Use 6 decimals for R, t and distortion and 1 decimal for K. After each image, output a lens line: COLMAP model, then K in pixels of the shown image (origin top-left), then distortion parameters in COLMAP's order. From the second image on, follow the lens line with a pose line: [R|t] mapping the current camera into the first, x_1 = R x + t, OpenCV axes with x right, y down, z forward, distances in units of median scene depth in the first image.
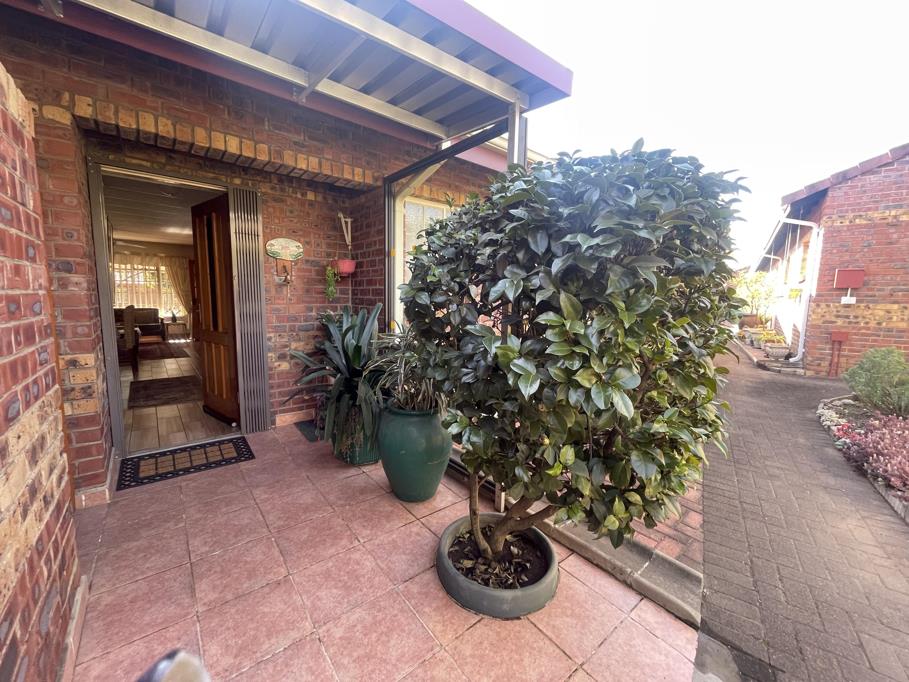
lens RADIAL K [[366.8, 0, 456.0], [0, 366.8, 337.2], [0, 0, 1]] dist [-0.004093, -0.000978]
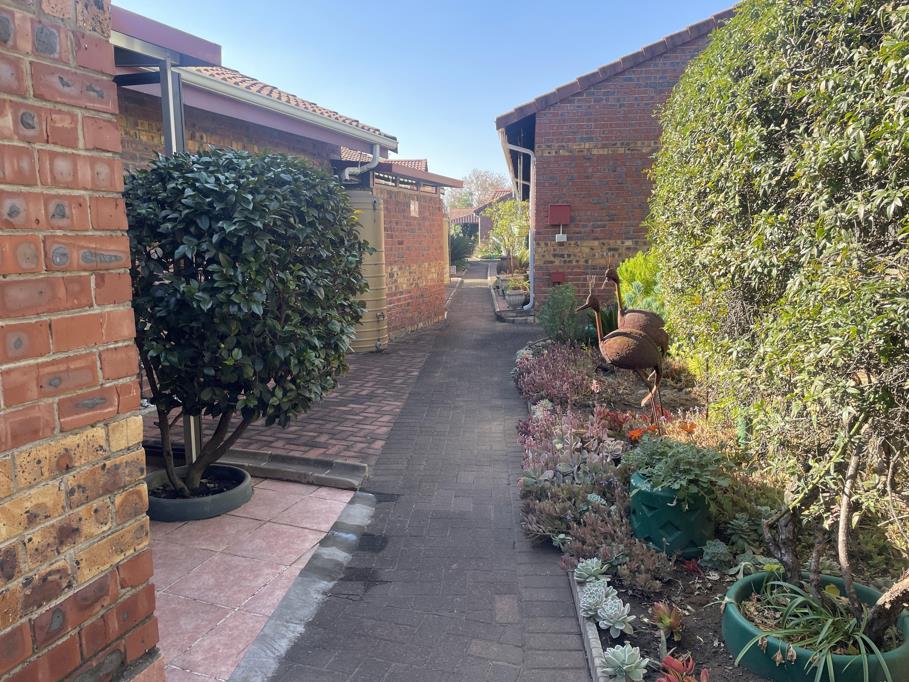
lens RADIAL K [[666.4, 0, 453.8], [0, 666.4, 336.9], [0, 0, 1]] dist [0.065415, -0.003427]
pose [[0.852527, -0.100073, 0.513014, -0.316549], [0.079511, 0.994908, 0.061944, 0.118123], [-0.516601, -0.012018, 0.856142, -1.639633]]
